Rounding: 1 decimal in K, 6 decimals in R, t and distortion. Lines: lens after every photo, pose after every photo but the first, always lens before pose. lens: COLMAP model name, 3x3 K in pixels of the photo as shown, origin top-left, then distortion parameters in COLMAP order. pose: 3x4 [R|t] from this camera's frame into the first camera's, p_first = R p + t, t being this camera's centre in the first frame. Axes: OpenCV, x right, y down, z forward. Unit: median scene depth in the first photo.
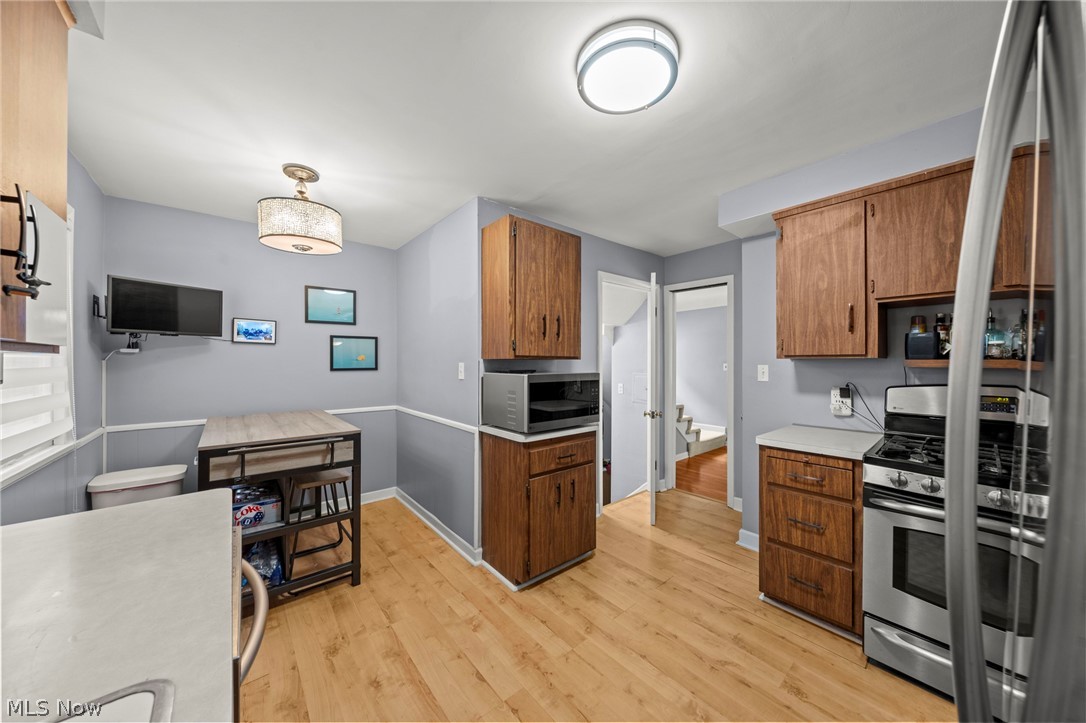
lens RADIAL K [[366.3, 0, 546.7], [0, 366.3, 360.4], [0, 0, 1]] dist [-0.000897, -0.000198]
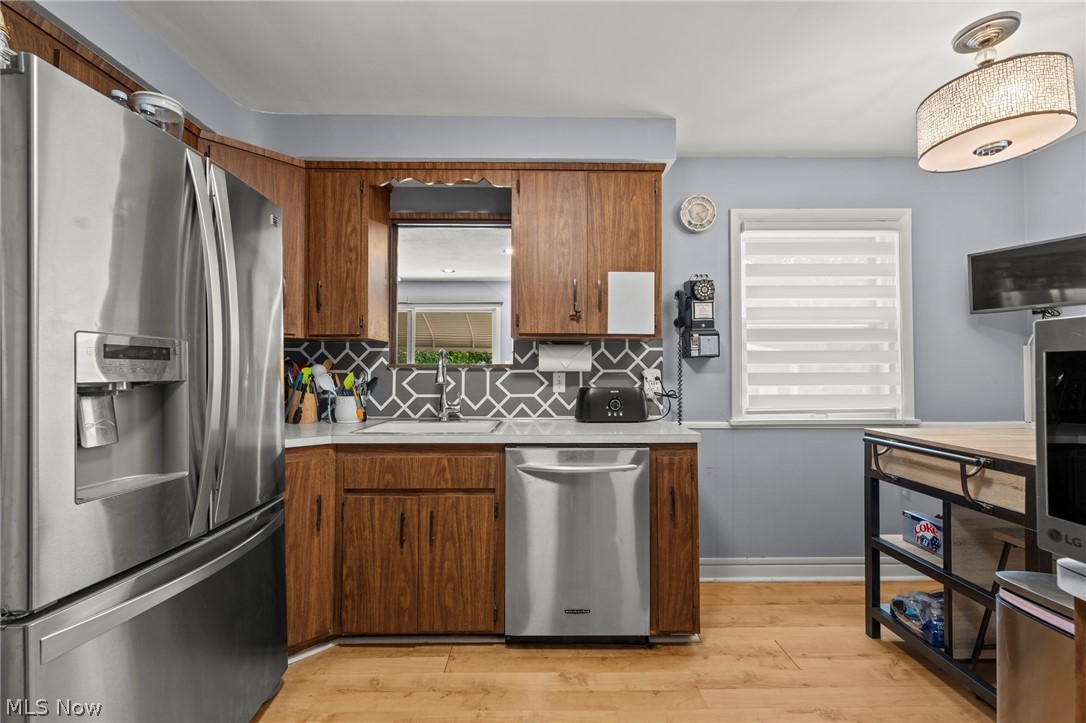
lens RADIAL K [[448.1, 0, 547.4], [0, 448.1, 361.8], [0, 0, 1]] dist [-0.001322, -0.000298]
pose [[-0.639669, -0.018566, -0.768426, 0.391679], [0.000108, 0.999706, -0.024244, 0.070949], [0.768651, -0.015591, -0.639479, 0.890438]]
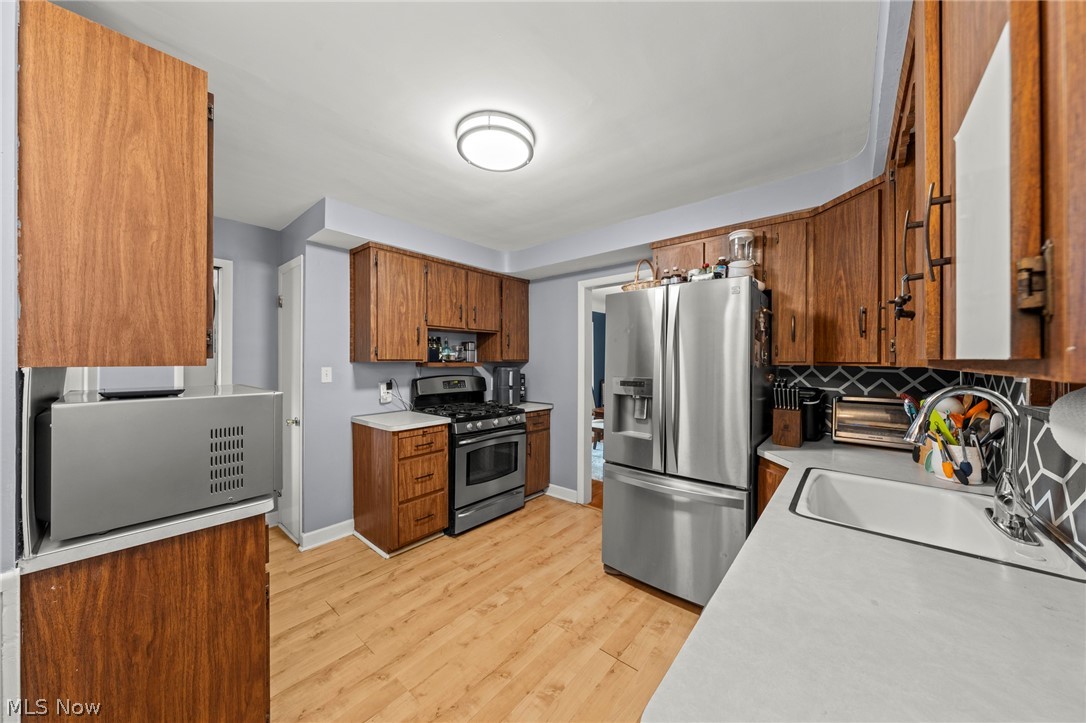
lens RADIAL K [[366.3, 0, 546.7], [0, 366.3, 360.4], [0, 0, 1]] dist [-0.000897, -0.000198]
pose [[-0.159237, -0.003106, 0.987236, -0.672837], [-0.006936, 0.999974, 0.002028, -0.016461], [-0.987216, -0.006525, -0.159254, 0.636307]]
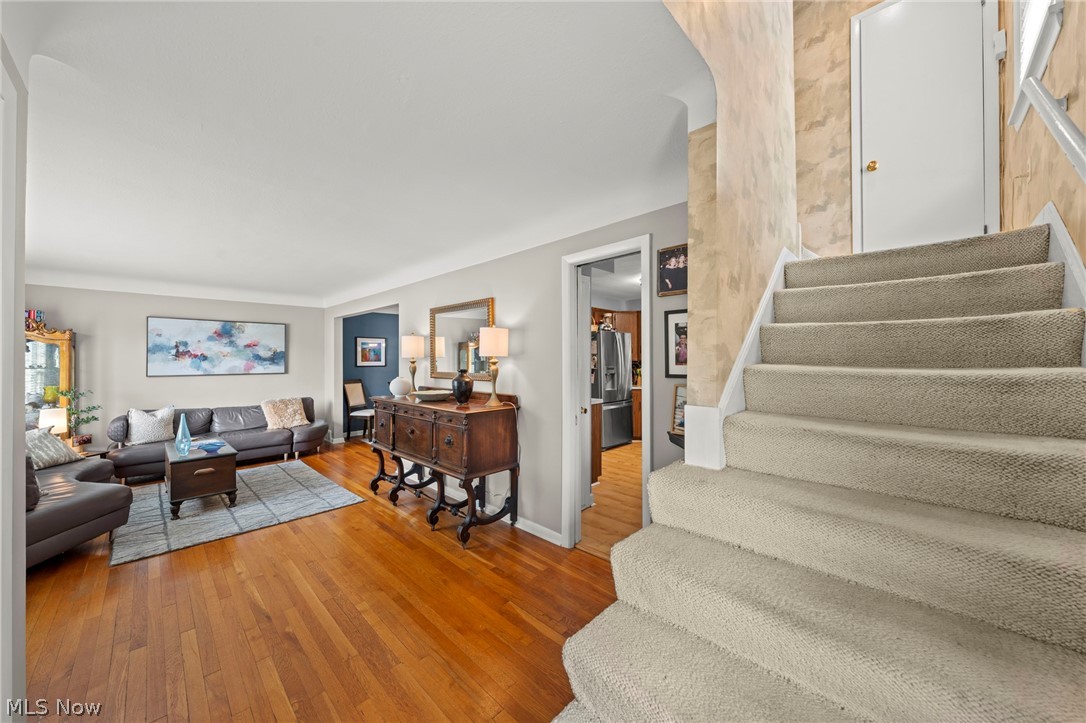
lens RADIAL K [[389.2, 0, 543.0], [0, 389.2, 356.8], [0, 0, 1]] dist [-0.000158, 0.000093]
pose [[-0.996071, -0.001183, -0.088549, 1.004427], [-0.000171, 0.999935, -0.011431, -0.003299], [0.088557, -0.011371, -0.996006, 2.887979]]
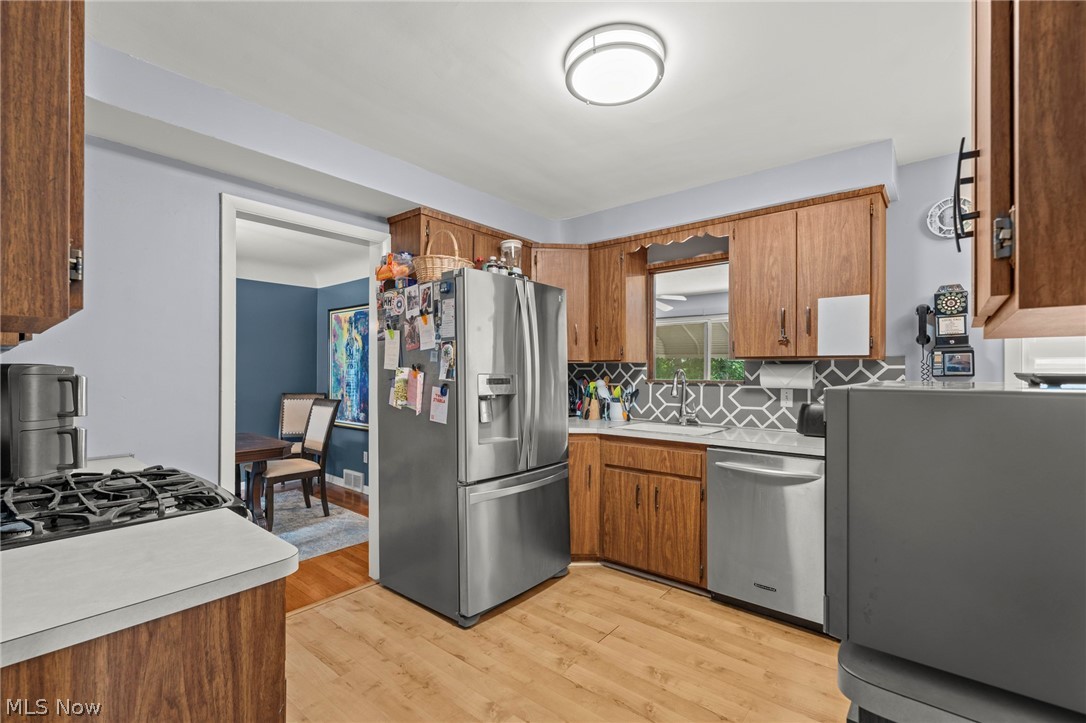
lens RADIAL K [[476.6, 0, 545.8], [0, 476.6, 369.4], [0, 0, 1]] dist [0.000288, 0.000007]
pose [[-0.985374, -0.005865, -0.170307, 0.385851], [-0.004518, 0.999955, -0.008296, 0.028865], [0.170349, -0.007405, -0.985356, 1.395372]]
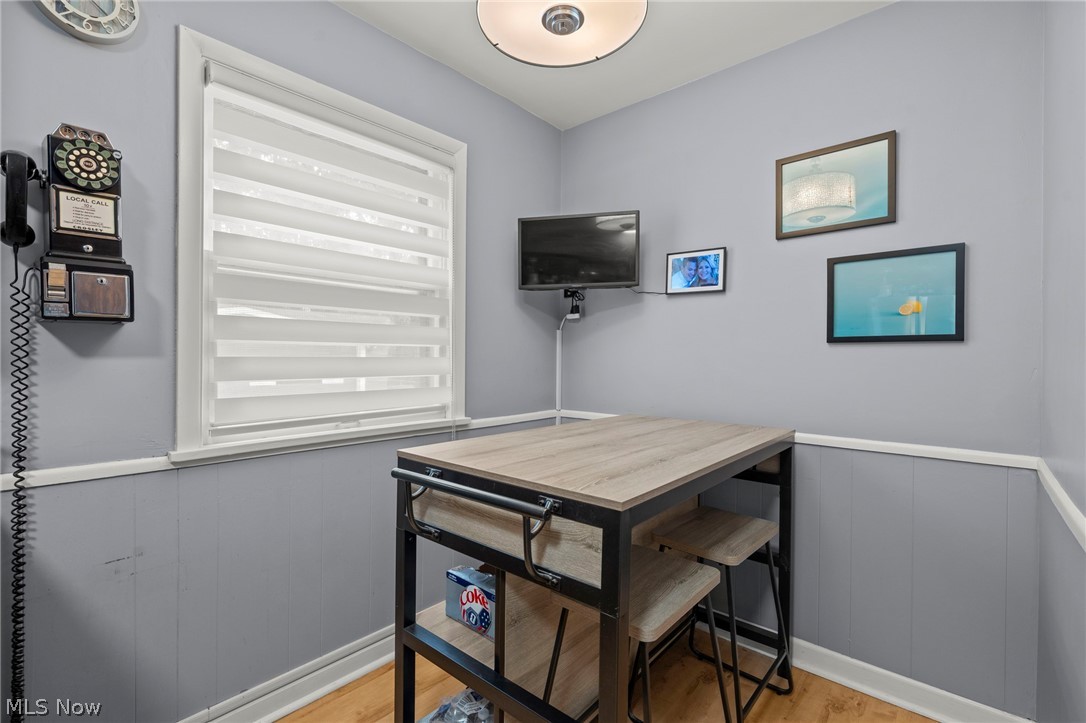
lens RADIAL K [[495.3, 0, 546.6], [0, 495.3, 358.5], [0, 0, 1]] dist [-0.001585, -0.000058]
pose [[0.150209, 0.001298, -0.988653, -0.110191], [-0.004368, 0.999990, 0.000650, 0.070993], [0.988645, 0.004220, 0.150213, 0.890168]]
